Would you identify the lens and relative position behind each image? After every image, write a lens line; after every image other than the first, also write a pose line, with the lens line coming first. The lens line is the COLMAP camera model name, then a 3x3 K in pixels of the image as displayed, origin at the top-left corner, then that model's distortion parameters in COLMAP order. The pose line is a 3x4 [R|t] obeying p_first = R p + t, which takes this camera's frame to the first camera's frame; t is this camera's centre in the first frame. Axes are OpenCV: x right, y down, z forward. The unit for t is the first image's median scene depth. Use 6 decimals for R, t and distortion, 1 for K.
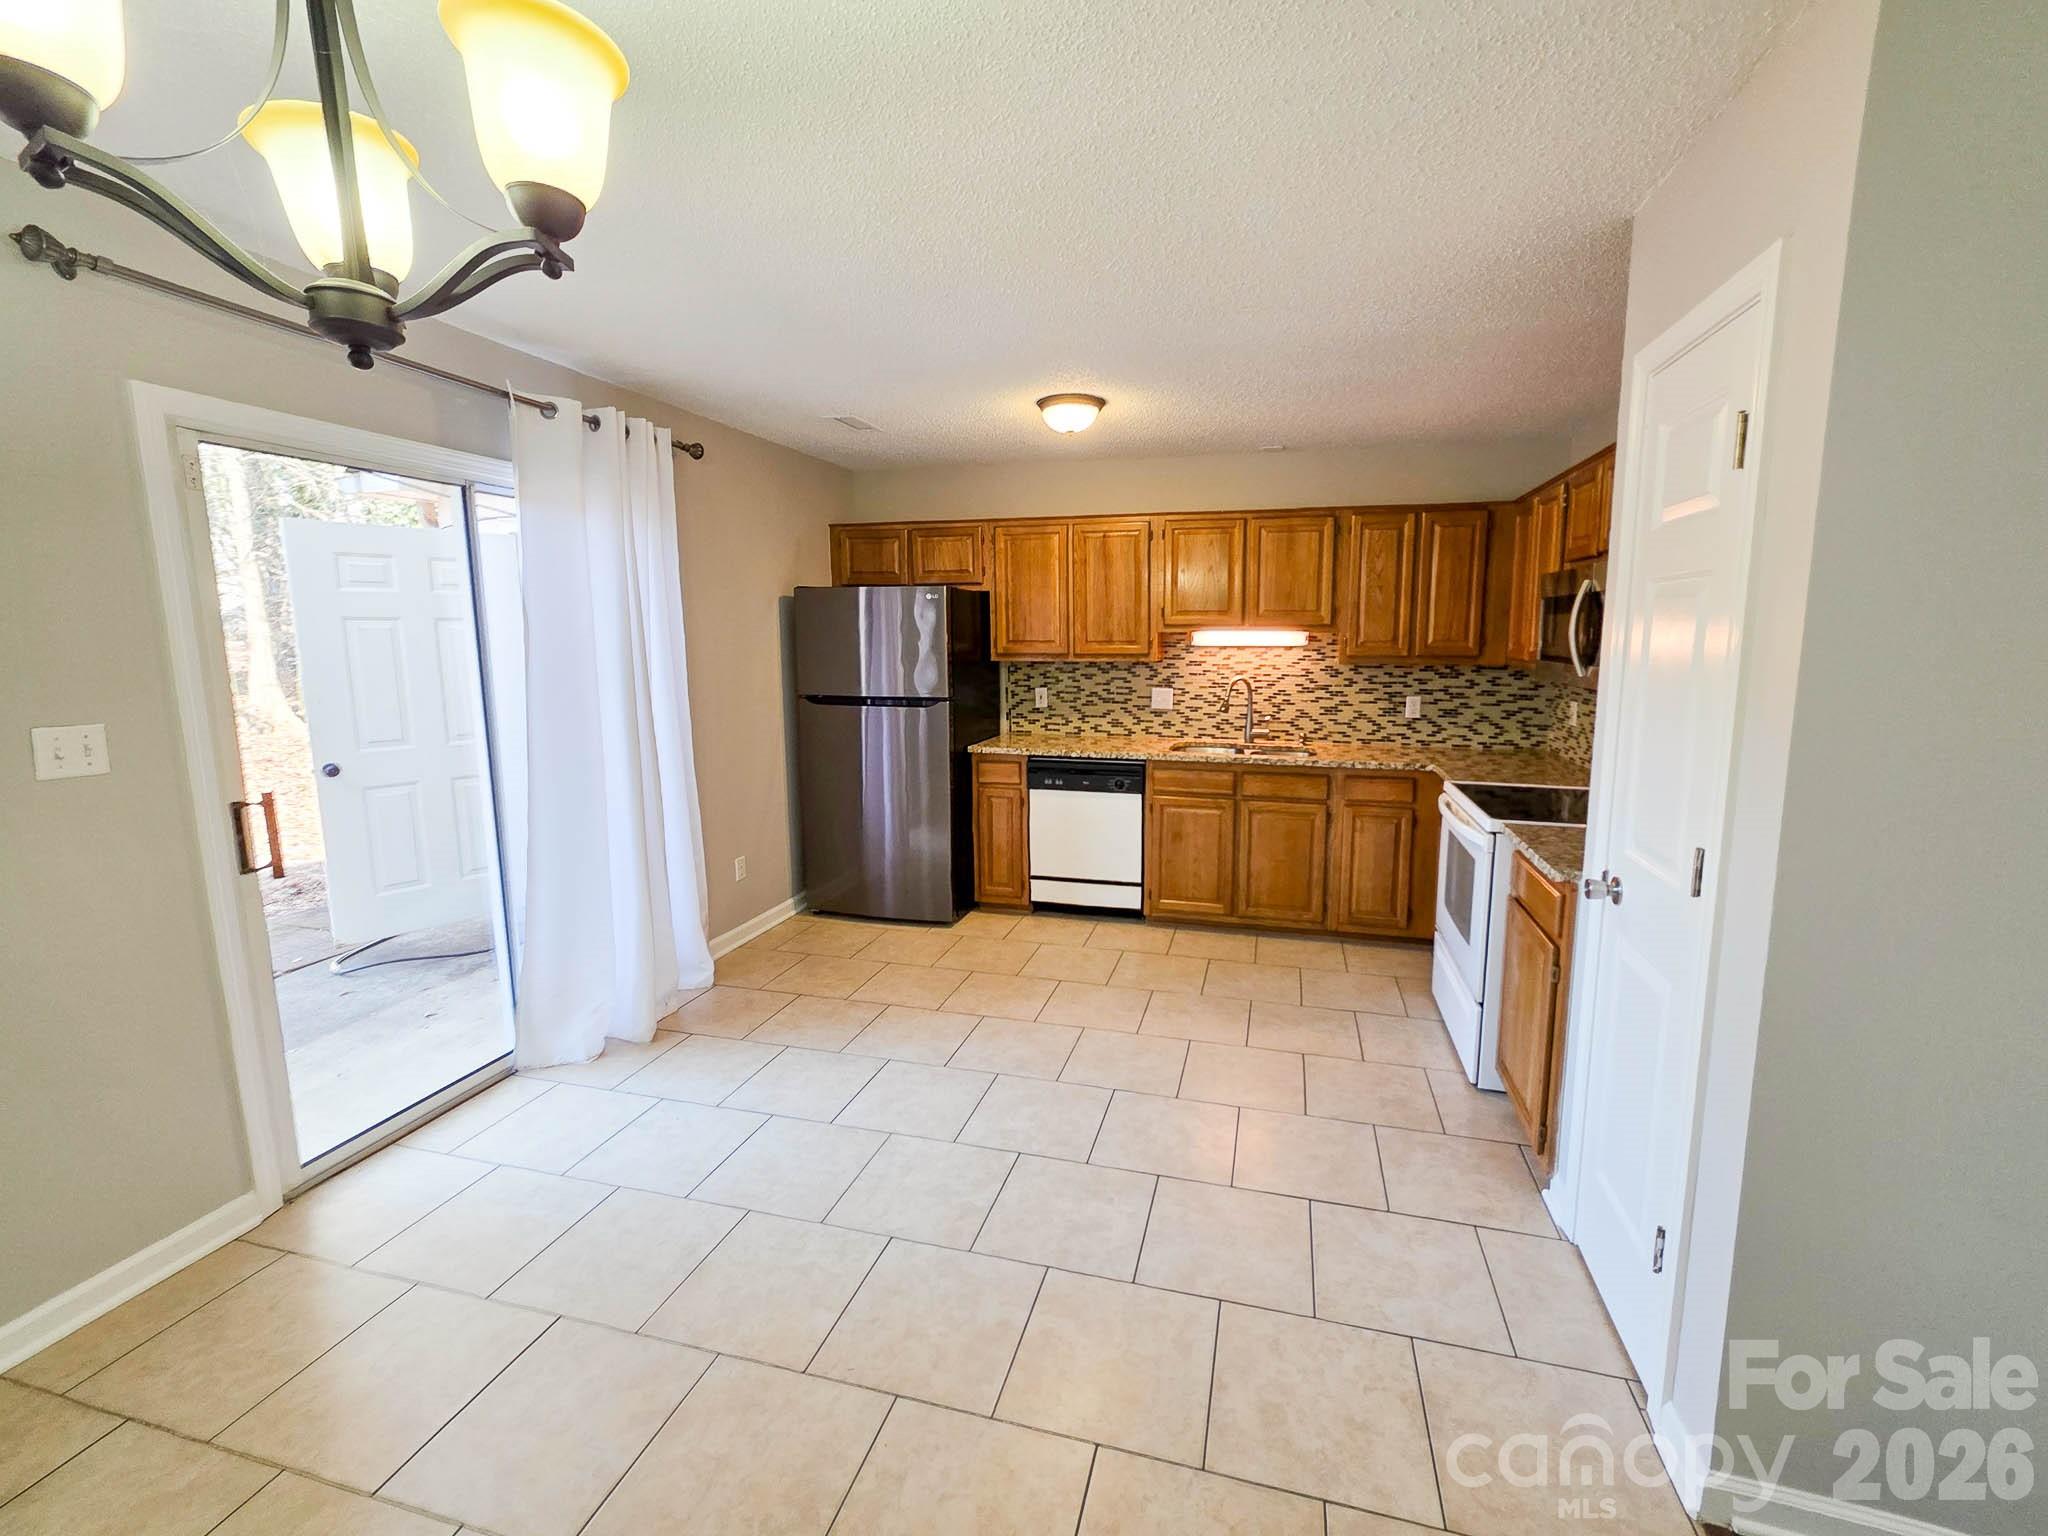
lens RADIAL K [[838.8, 0, 1068.7], [0, 838.8, 747.8], [0, 0, 1]] dist [-0.000751, 0.000085]
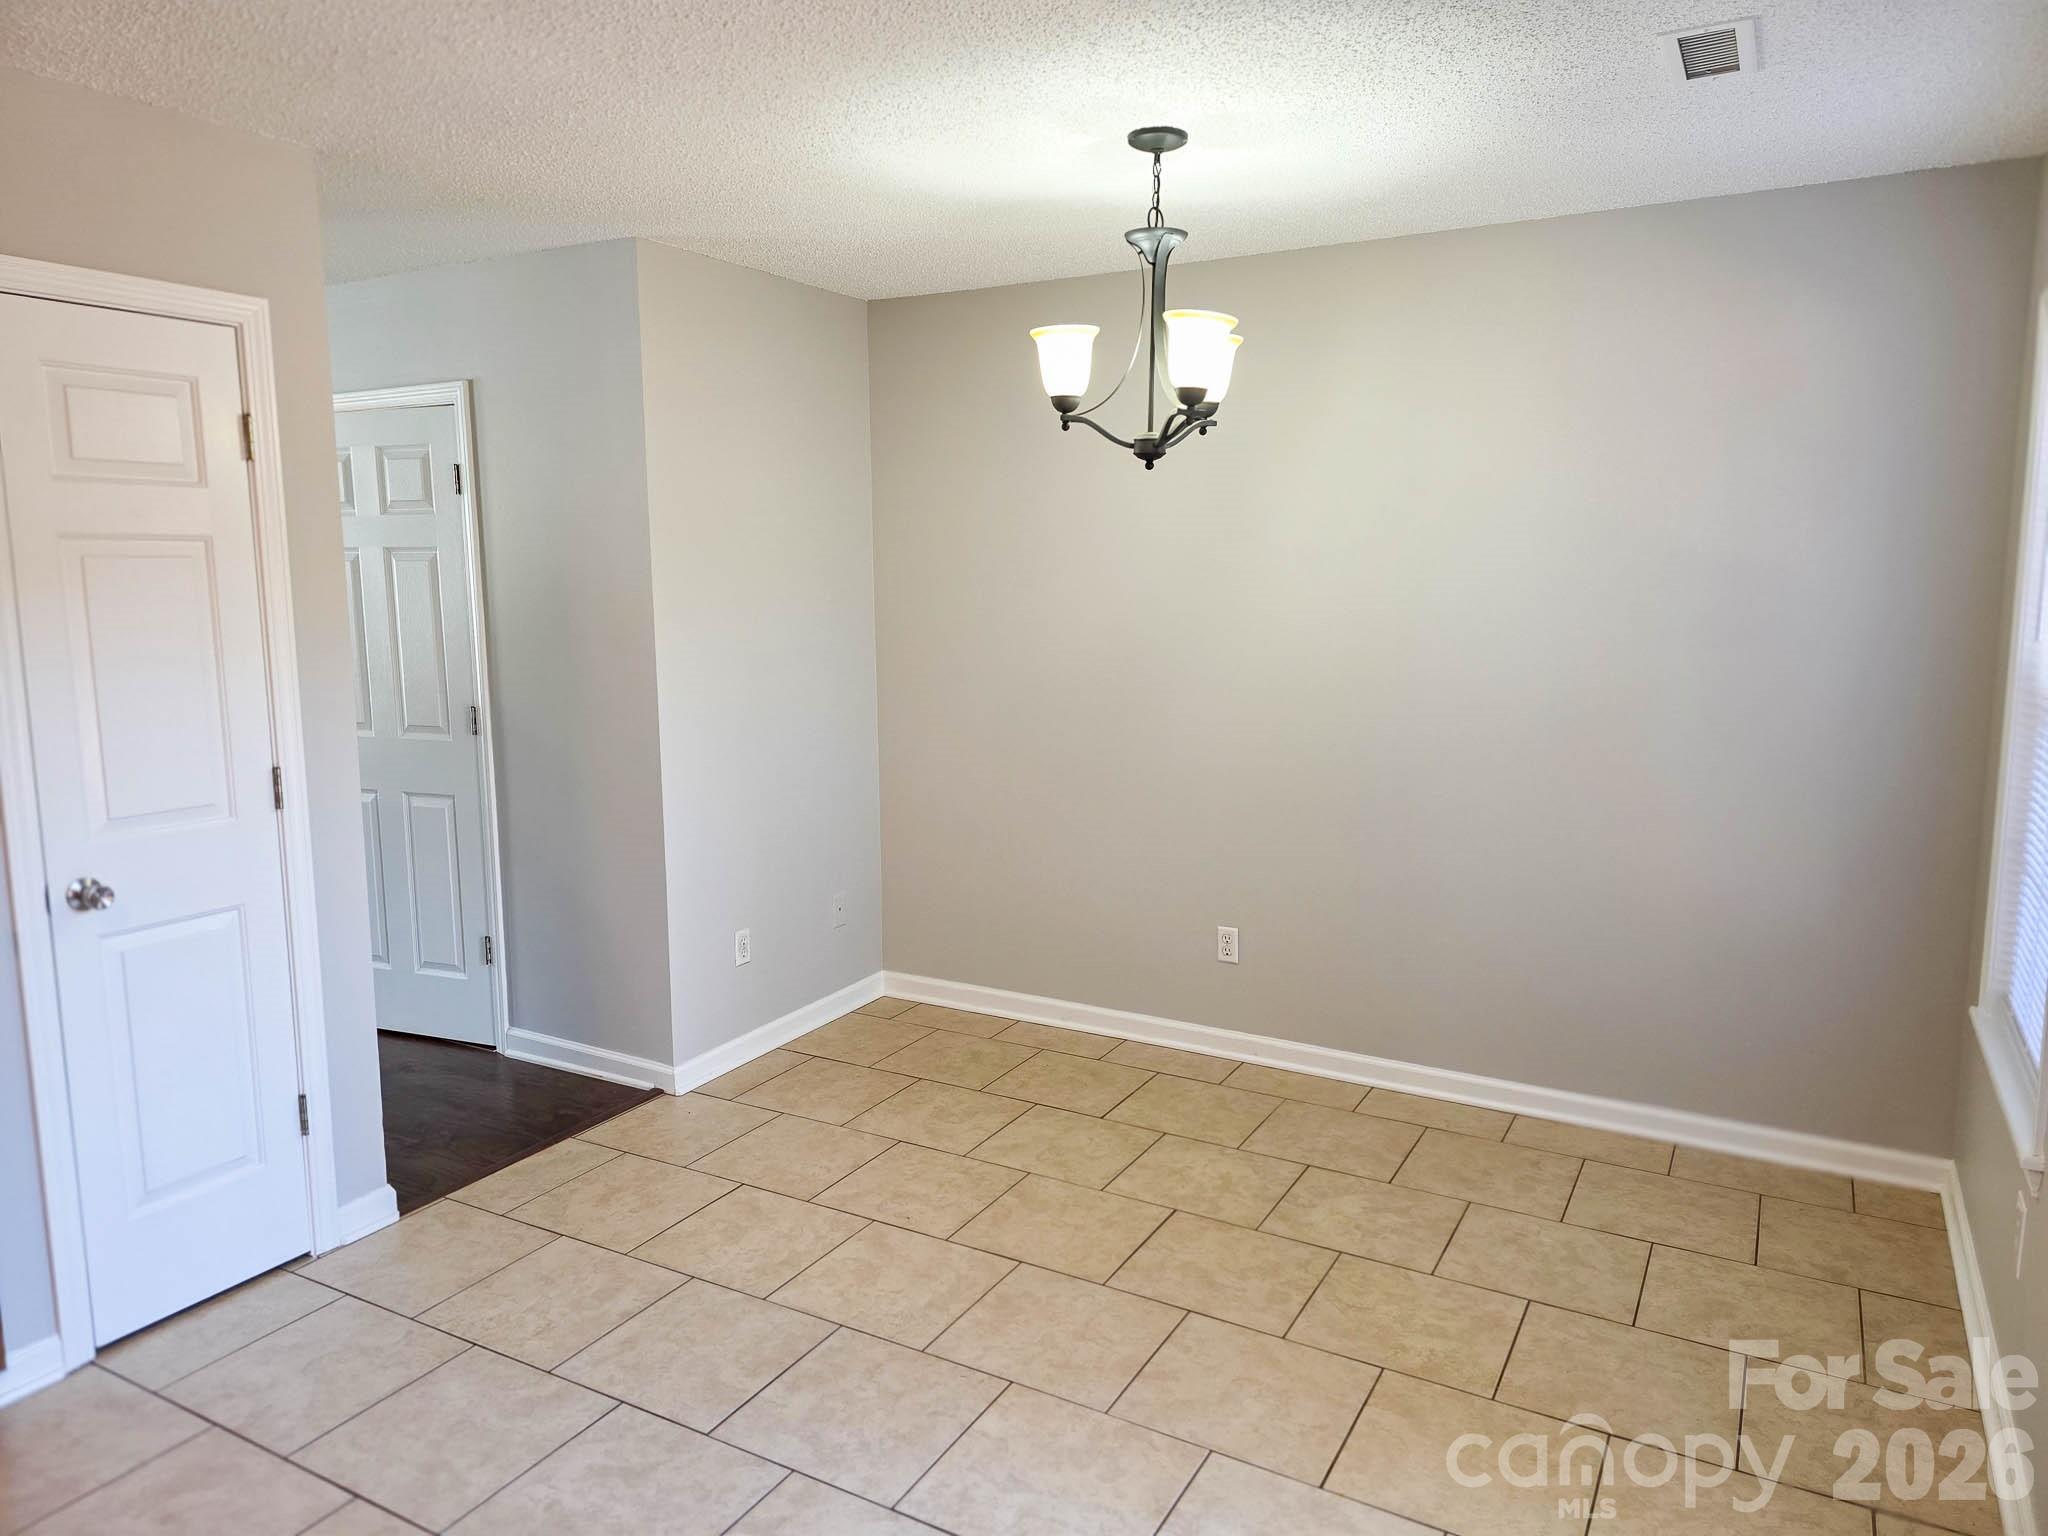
lens RADIAL K [[1385.9, 0, 1024.0], [0, 1385.9, 768.0], [0, 0, 1]] dist [0.063742, -0.057723]
pose [[-0.964537, -0.033968, 0.261751, -0.277123], [0.040947, 0.960422, 0.275525, -0.133794], [-0.260751, 0.276472, -0.924972, 0.873701]]
